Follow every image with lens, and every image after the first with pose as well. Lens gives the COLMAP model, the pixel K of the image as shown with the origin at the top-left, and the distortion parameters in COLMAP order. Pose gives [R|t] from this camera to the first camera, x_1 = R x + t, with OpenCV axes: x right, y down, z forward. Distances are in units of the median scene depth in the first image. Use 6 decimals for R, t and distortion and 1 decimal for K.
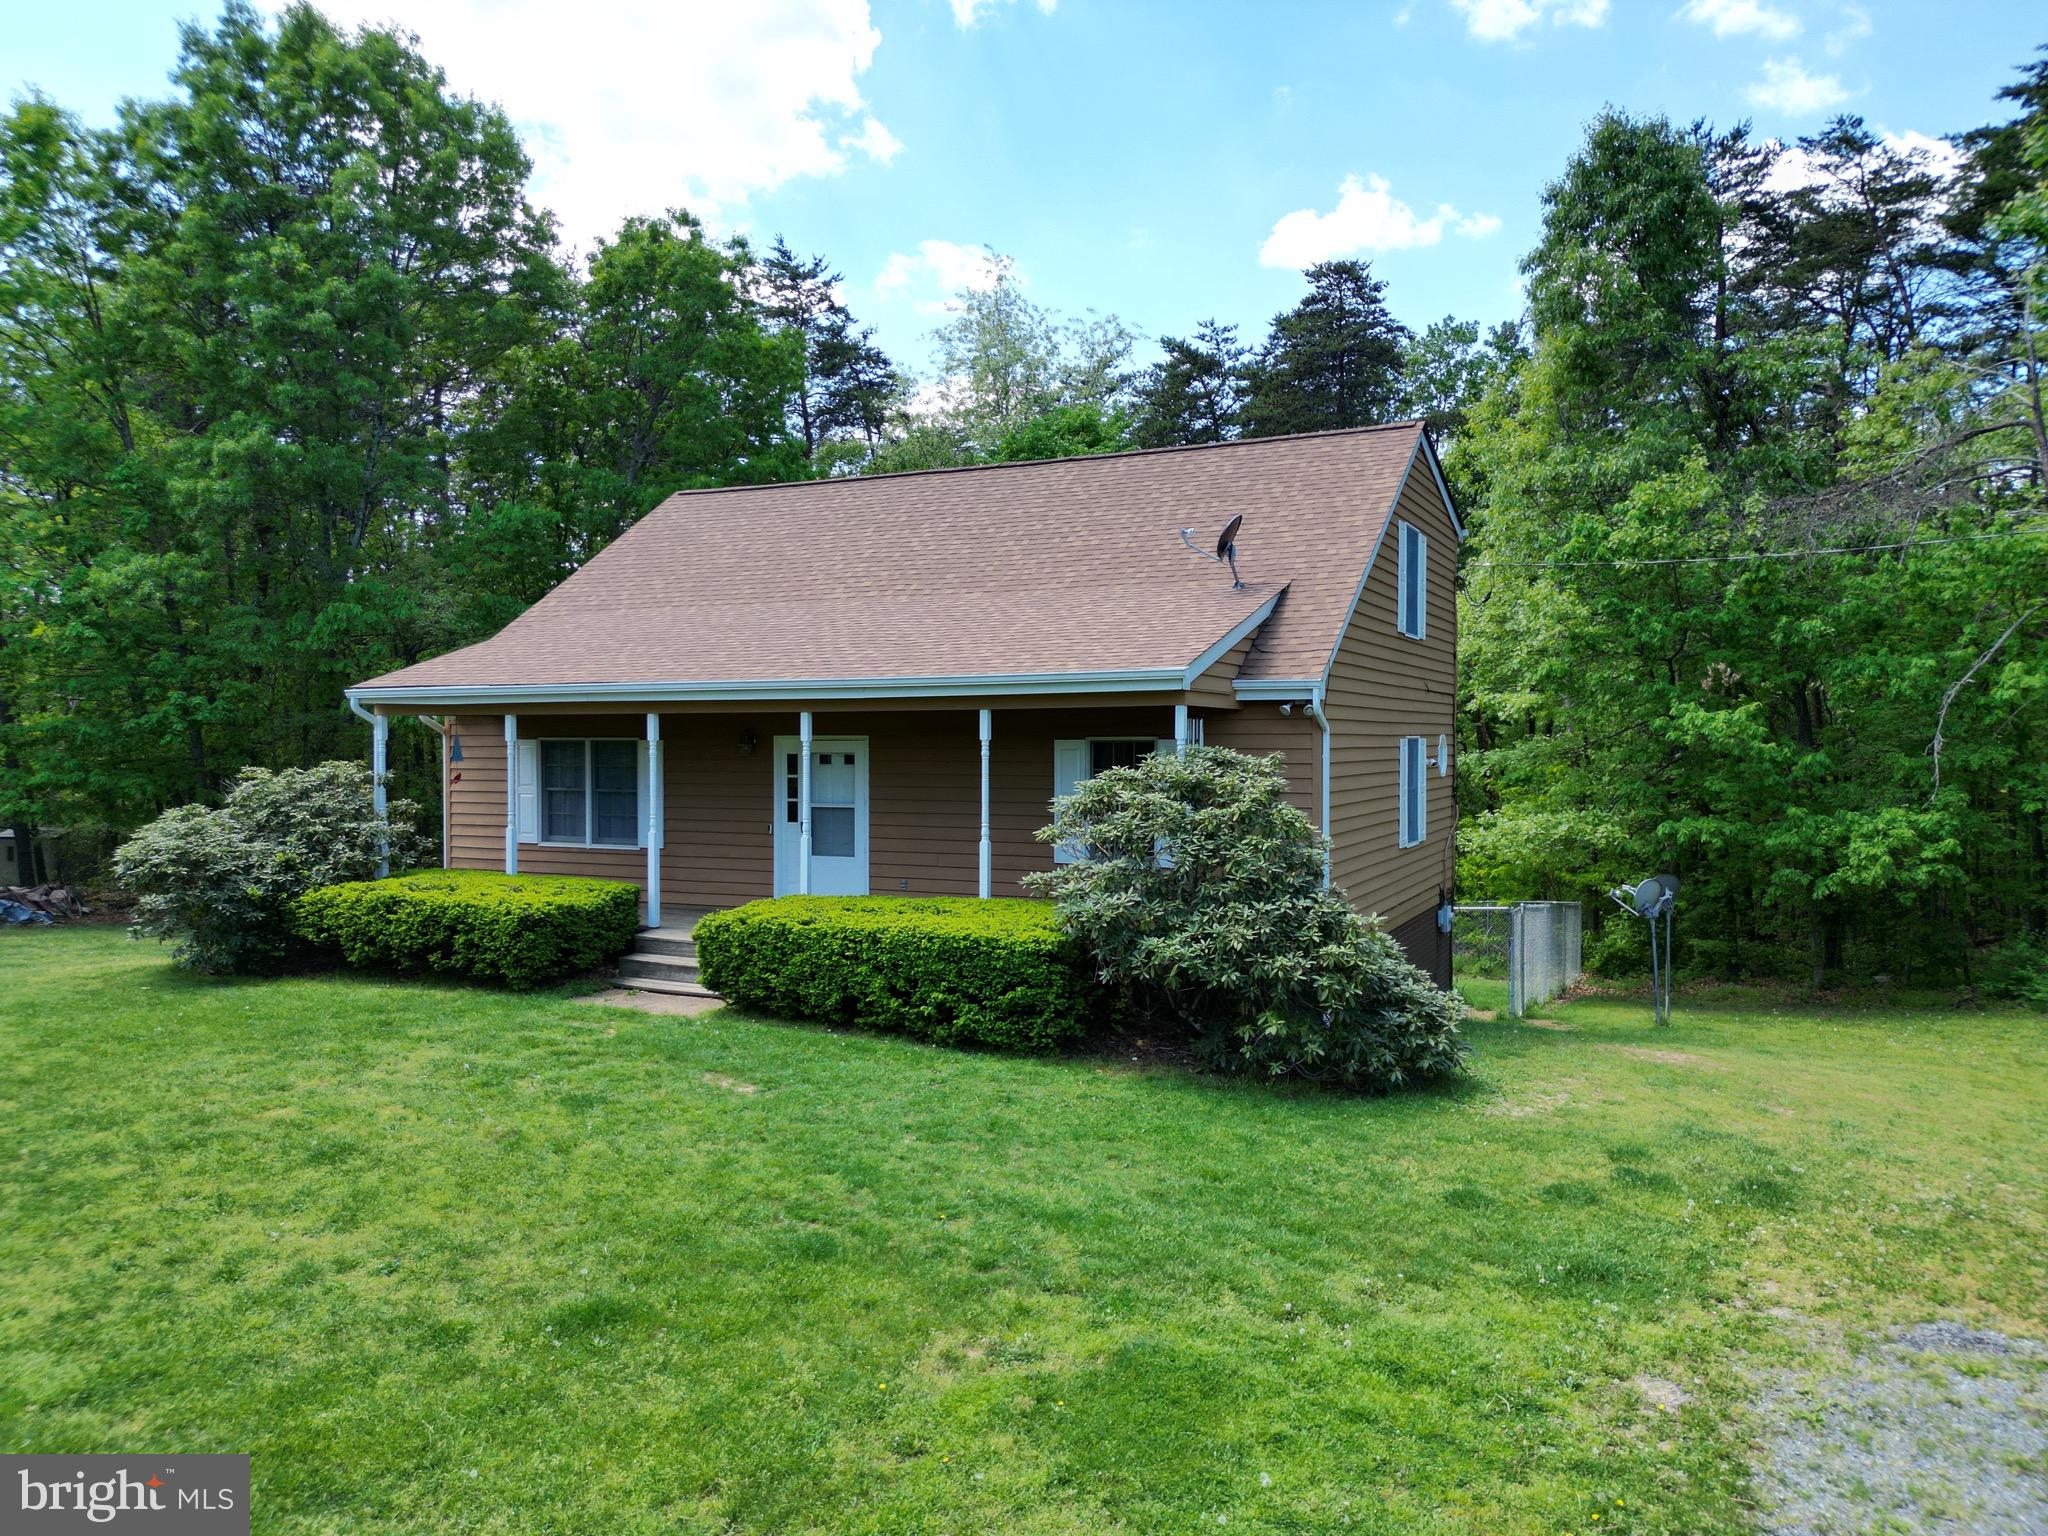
lens RADIAL K [[1414.2, 0, 1027.2], [0, 1414.2, 781.5], [0, 0, 1]] dist [0.032077, 0.000550]
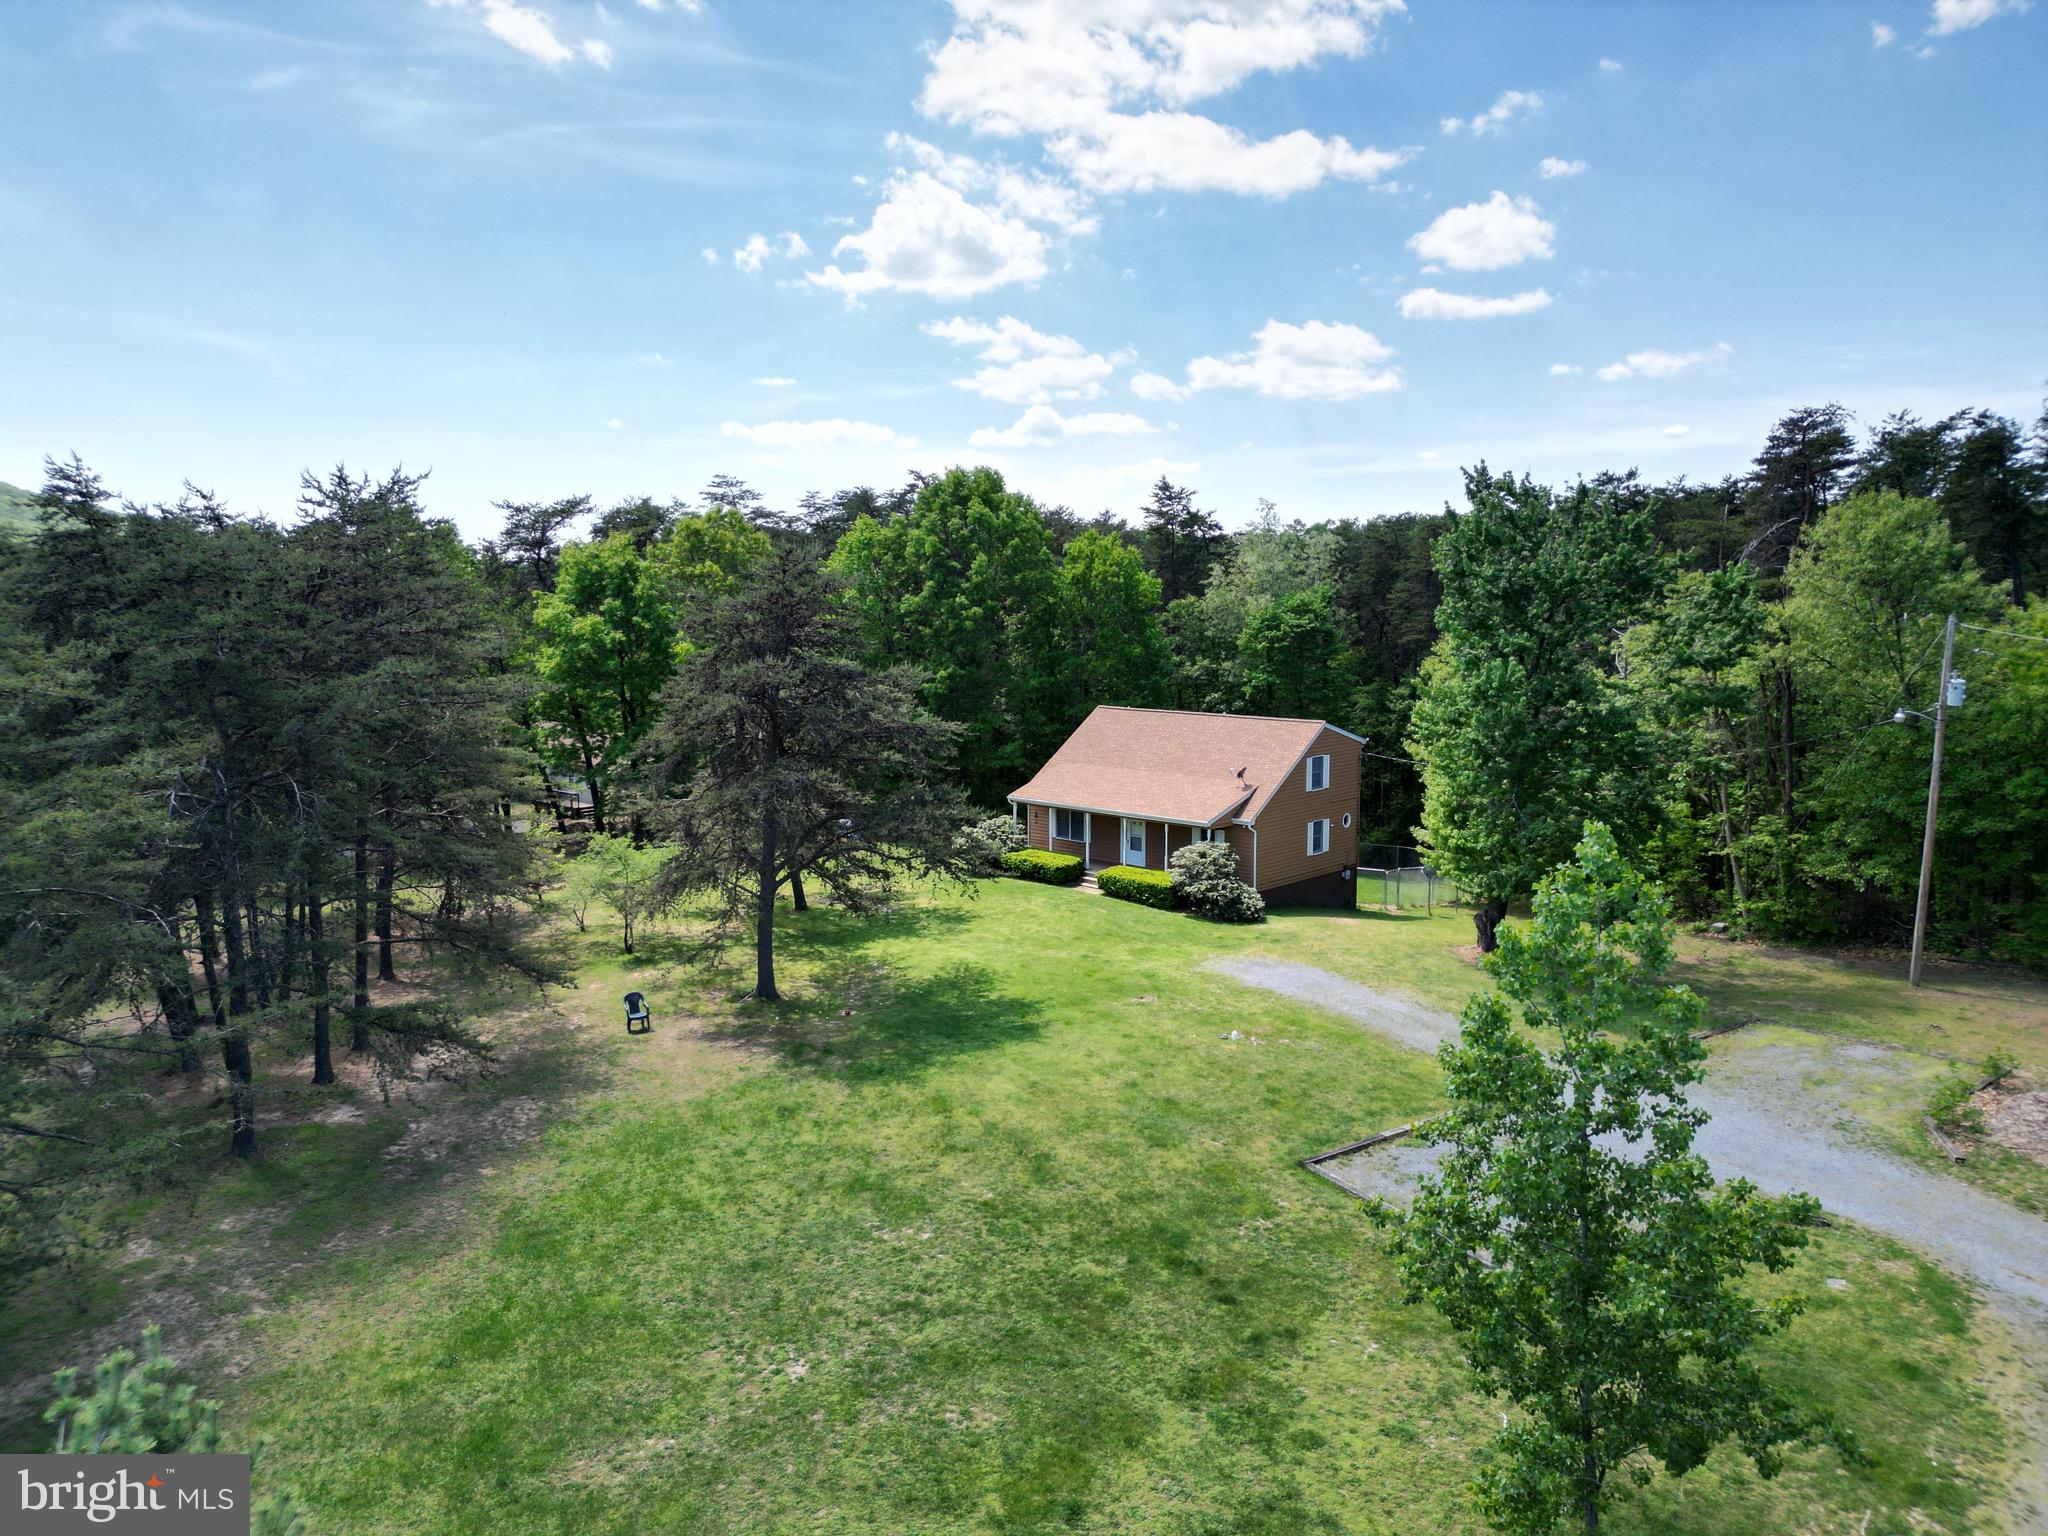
lens RADIAL K [[1393.7, 0, 1024.0], [0, 1393.7, 768.0], [0, 0, 1]] dist [0.041722, 0.000688]
pose [[0.952085, 0.036129, -0.303691, 0.698489], [-0.007436, 0.995439, 0.095110, -0.522105], [0.305742, -0.088294, 0.948012, -2.564805]]
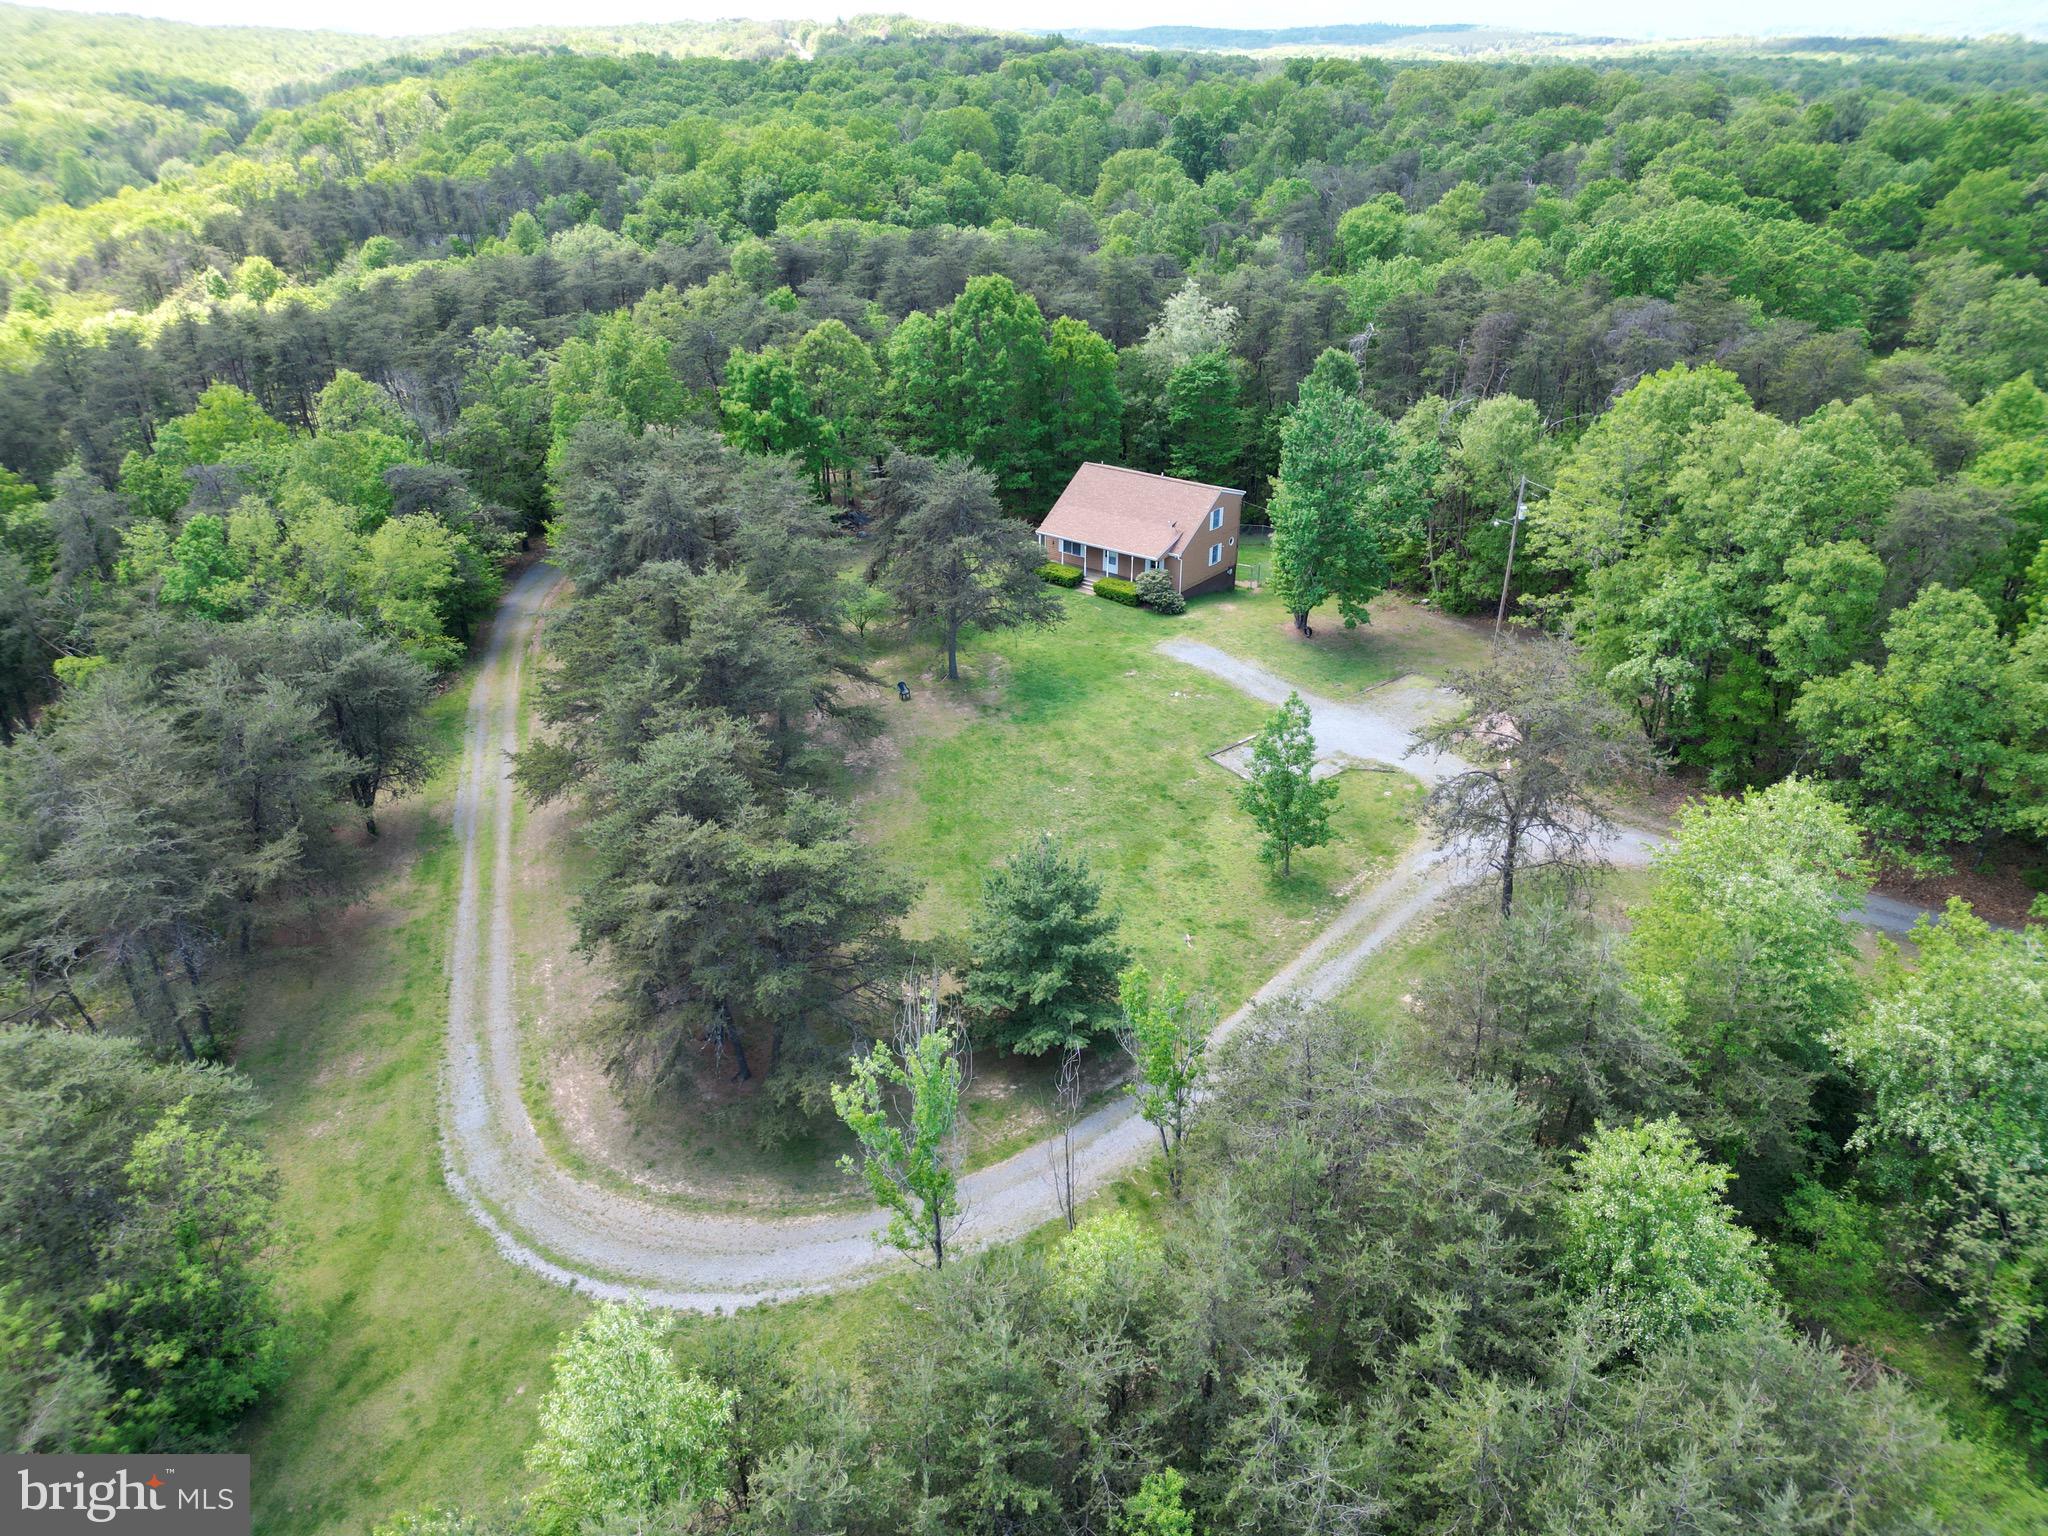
lens RADIAL K [[1393.7, 0, 1024.0], [0, 1393.7, 768.0], [0, 0, 1]] dist [0.041722, 0.000688]
pose [[0.974576, 0.099822, -0.200593, 0.864292], [-0.003592, 0.902119, 0.431472, -1.922234], [0.224029, -0.419782, 0.879542, -5.241157]]
